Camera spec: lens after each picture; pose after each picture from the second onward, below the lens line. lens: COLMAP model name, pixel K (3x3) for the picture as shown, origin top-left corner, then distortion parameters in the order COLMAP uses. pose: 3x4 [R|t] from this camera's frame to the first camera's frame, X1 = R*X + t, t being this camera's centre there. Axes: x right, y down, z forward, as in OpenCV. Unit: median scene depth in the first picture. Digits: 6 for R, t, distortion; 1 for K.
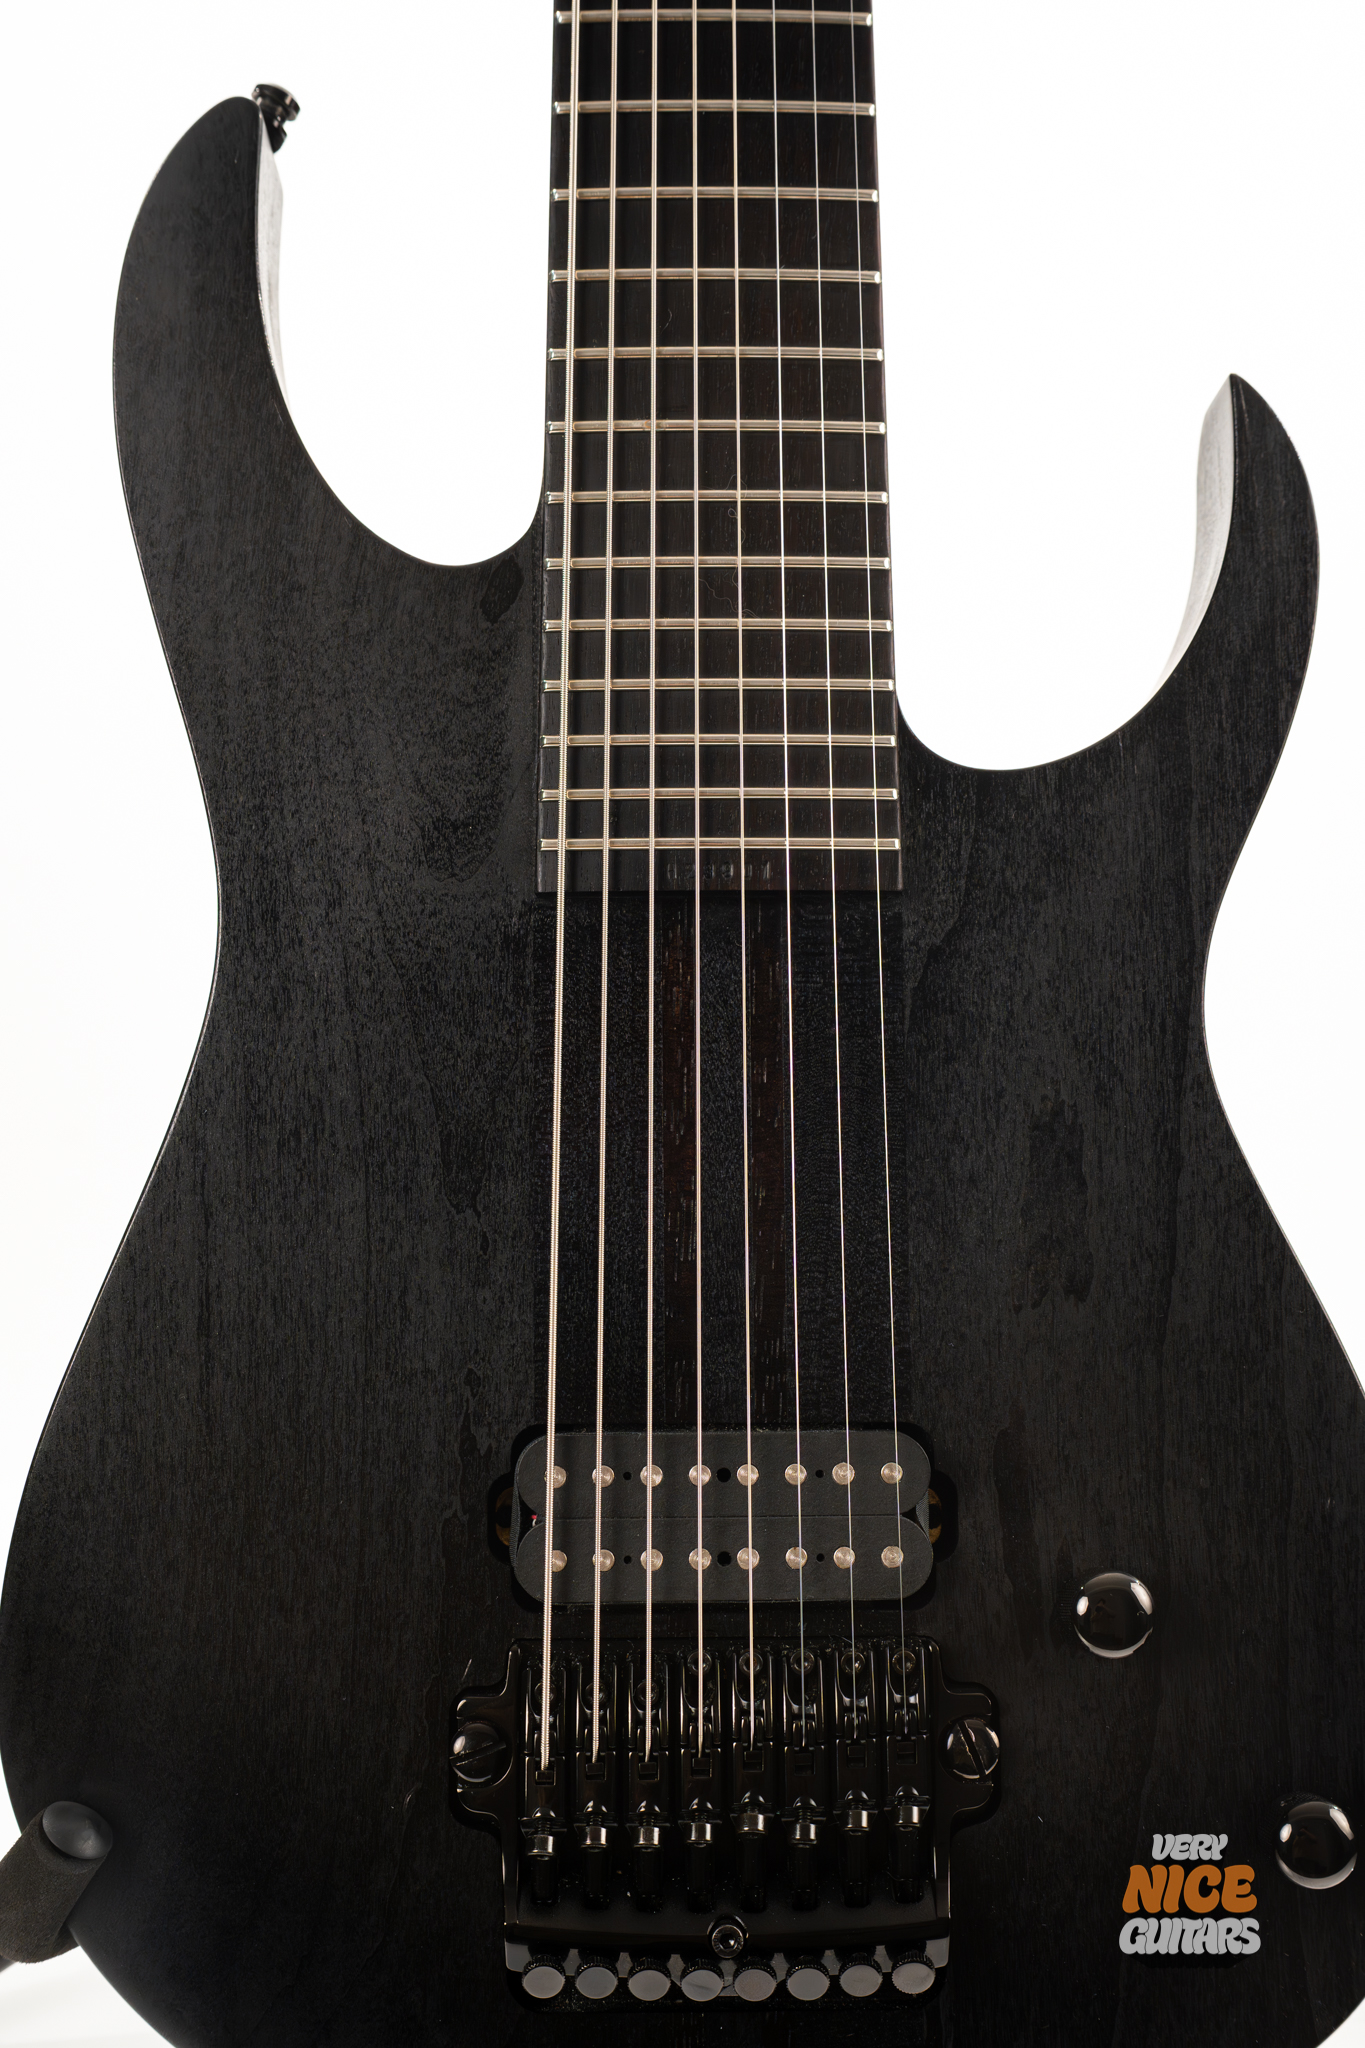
lens RADIAL K [[2944.3, 0, 682.5], [0, 2944.3, 1024.0], [0, 0, 1]] dist [0.070746, -0.206840]
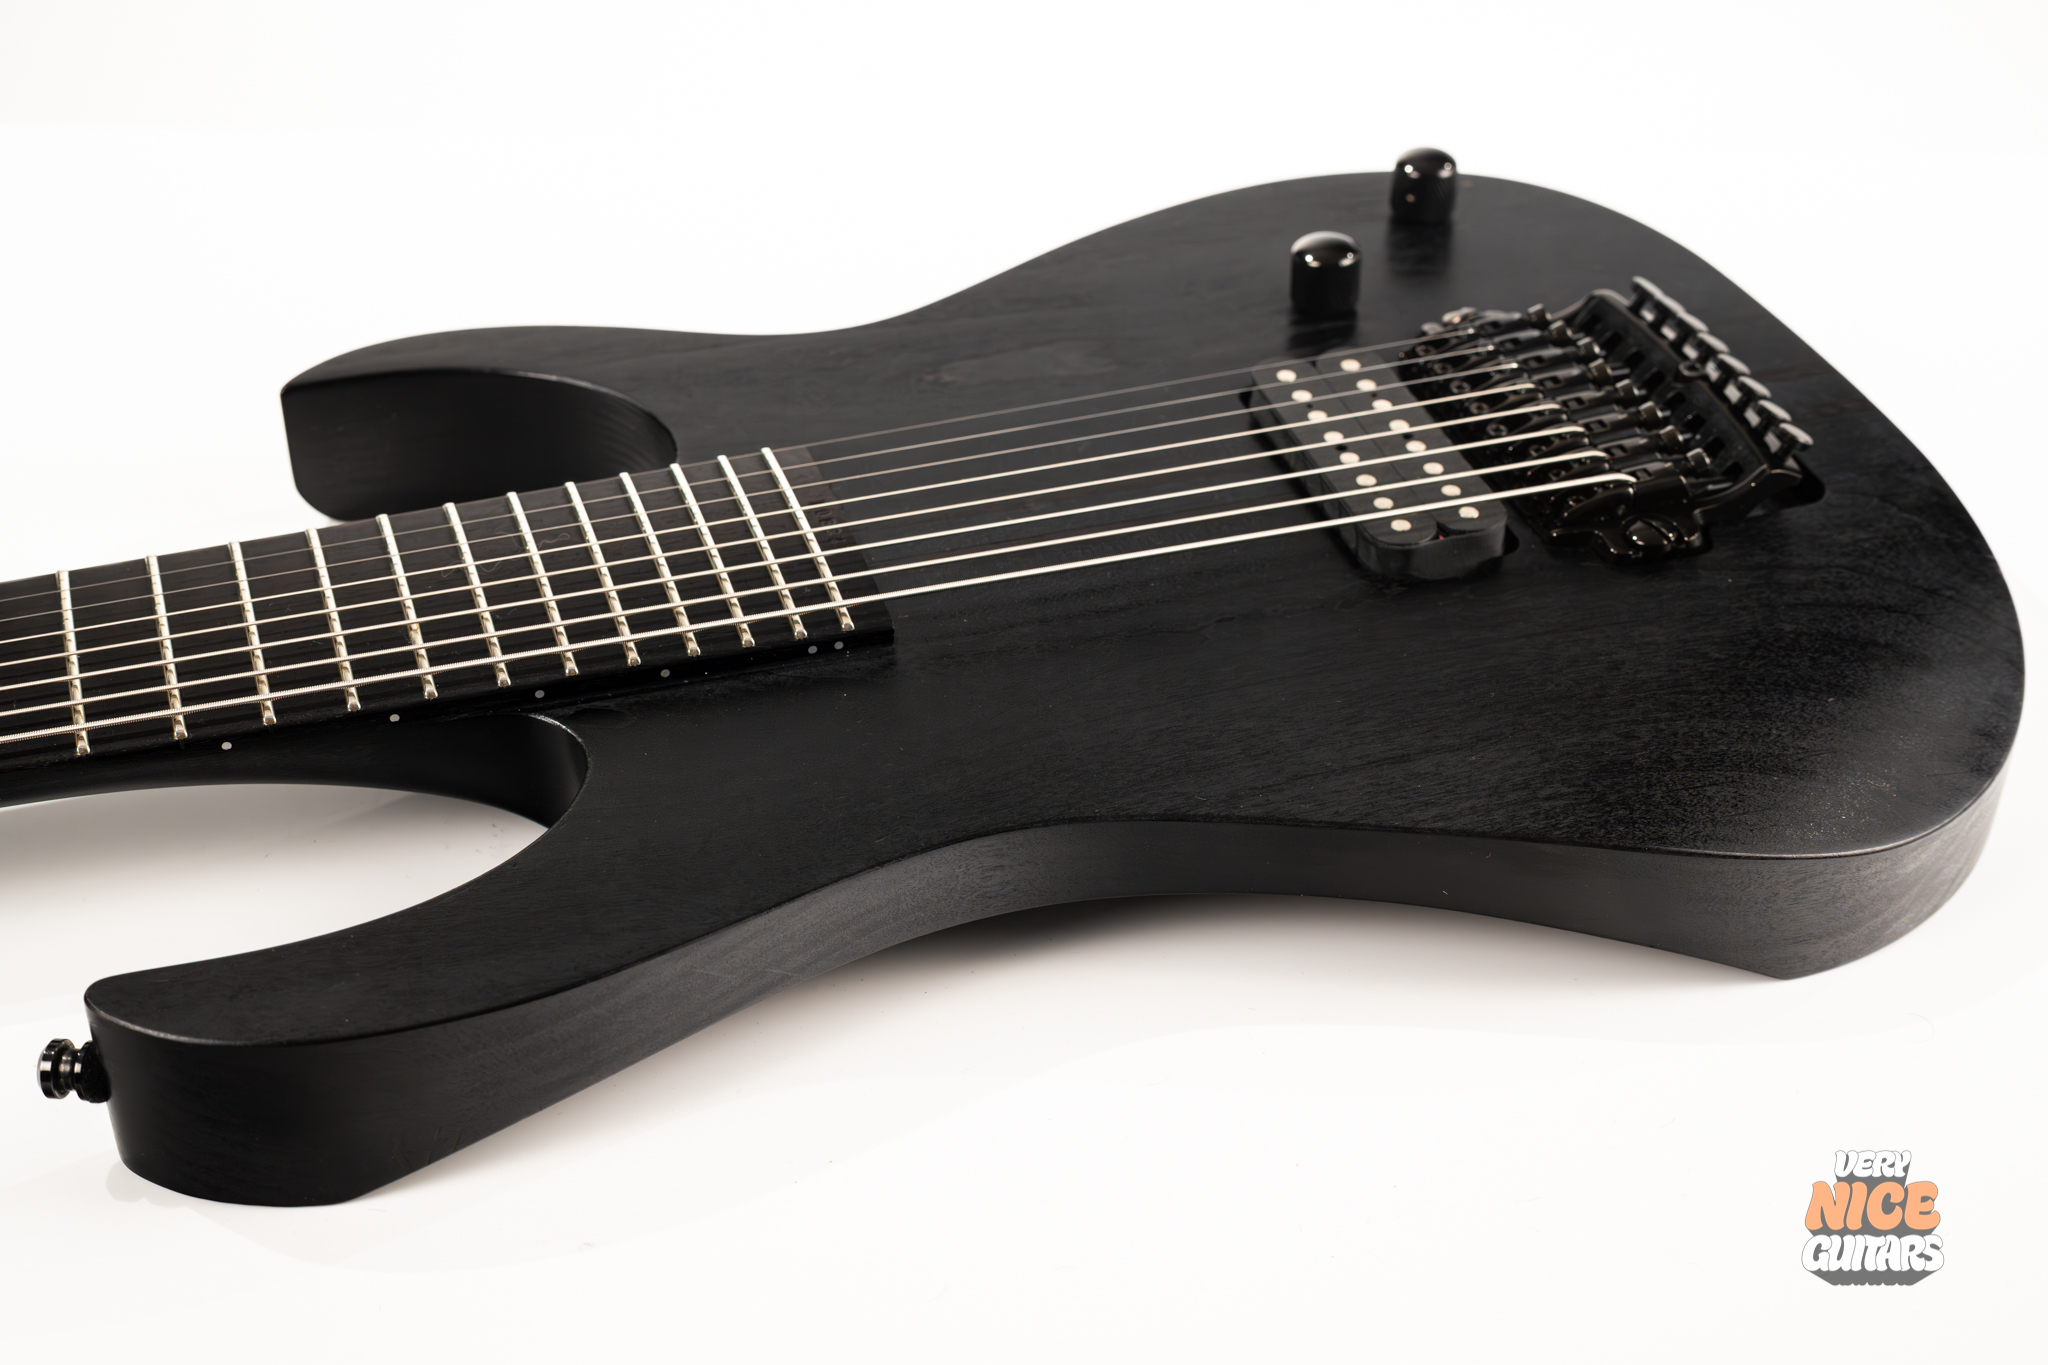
lens RADIAL K [[3044.9, 0, 1011.3], [0, 3044.9, 739.0], [0, 0, 1]] dist [0.053262, 0.009493]
pose [[-0.300844, -0.596869, 0.743801, -0.878414], [0.946142, -0.088972, 0.311288, -0.340573], [-0.119620, 0.797390, 0.591489, 0.394274]]
